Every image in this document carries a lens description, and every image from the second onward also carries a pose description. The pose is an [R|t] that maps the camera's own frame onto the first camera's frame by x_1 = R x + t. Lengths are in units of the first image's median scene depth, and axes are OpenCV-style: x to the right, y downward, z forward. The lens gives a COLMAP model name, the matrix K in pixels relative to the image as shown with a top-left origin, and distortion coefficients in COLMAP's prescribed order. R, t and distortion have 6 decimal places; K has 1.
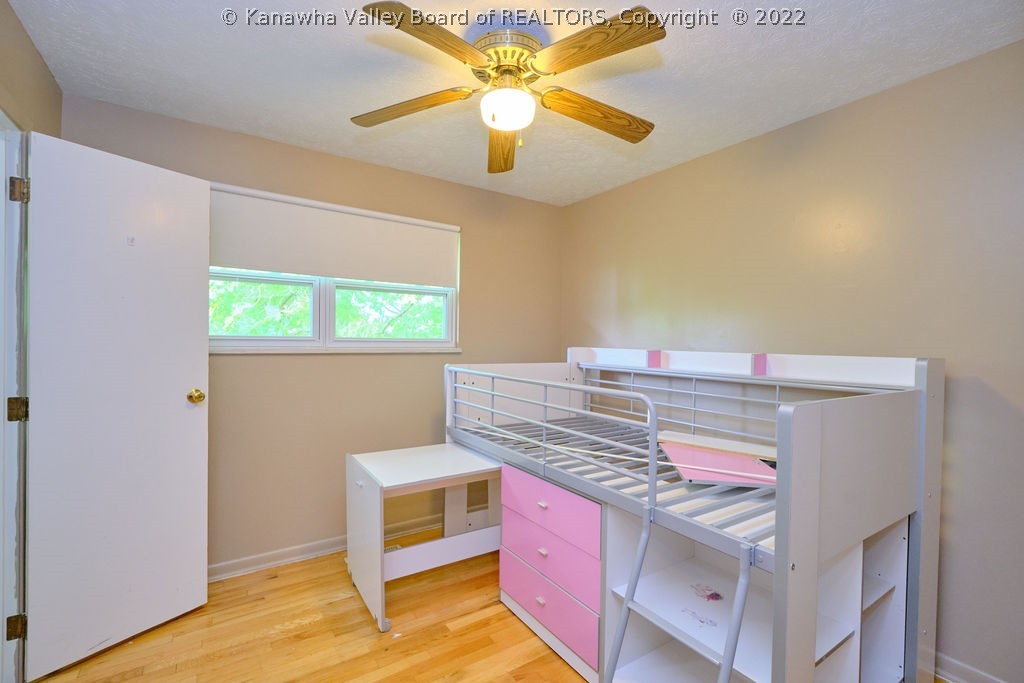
lens RADIAL K [[444.8, 0, 513.4], [0, 444.8, 342.1], [0, 0, 1]] dist [-0.001972, -0.000055]
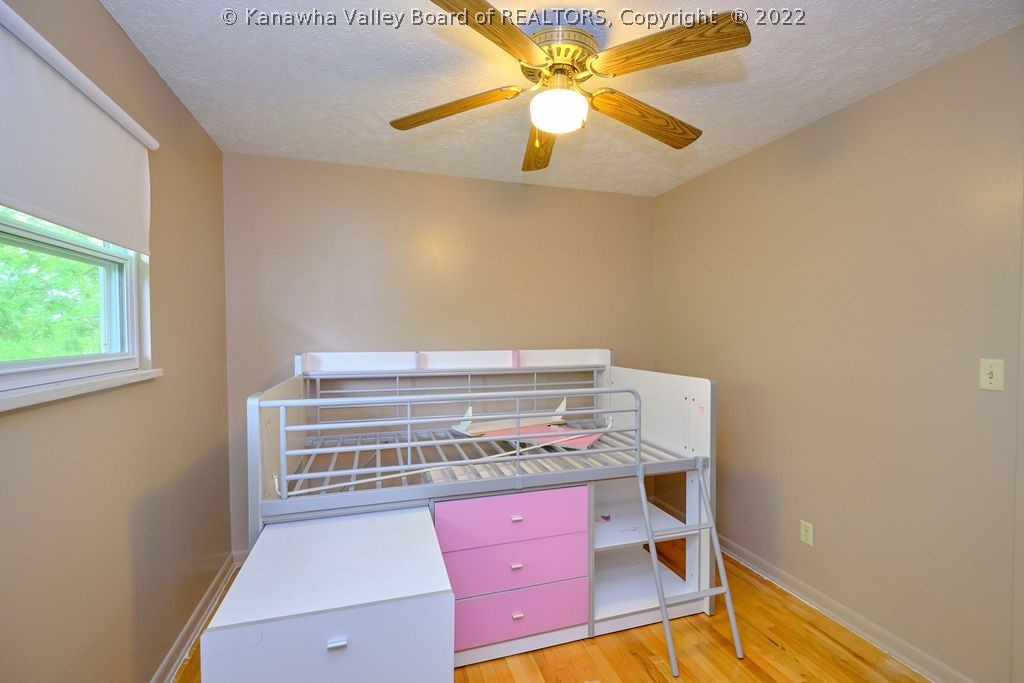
lens RADIAL K [[444.8, 0, 513.4], [0, 444.8, 342.1], [0, 0, 1]] dist [-0.001972, -0.000055]
pose [[0.287118, -0.036939, 0.957183, -0.779990], [0.009056, 0.999316, 0.035848, -0.052031], [-0.957852, -0.001624, 0.287256, 0.661755]]
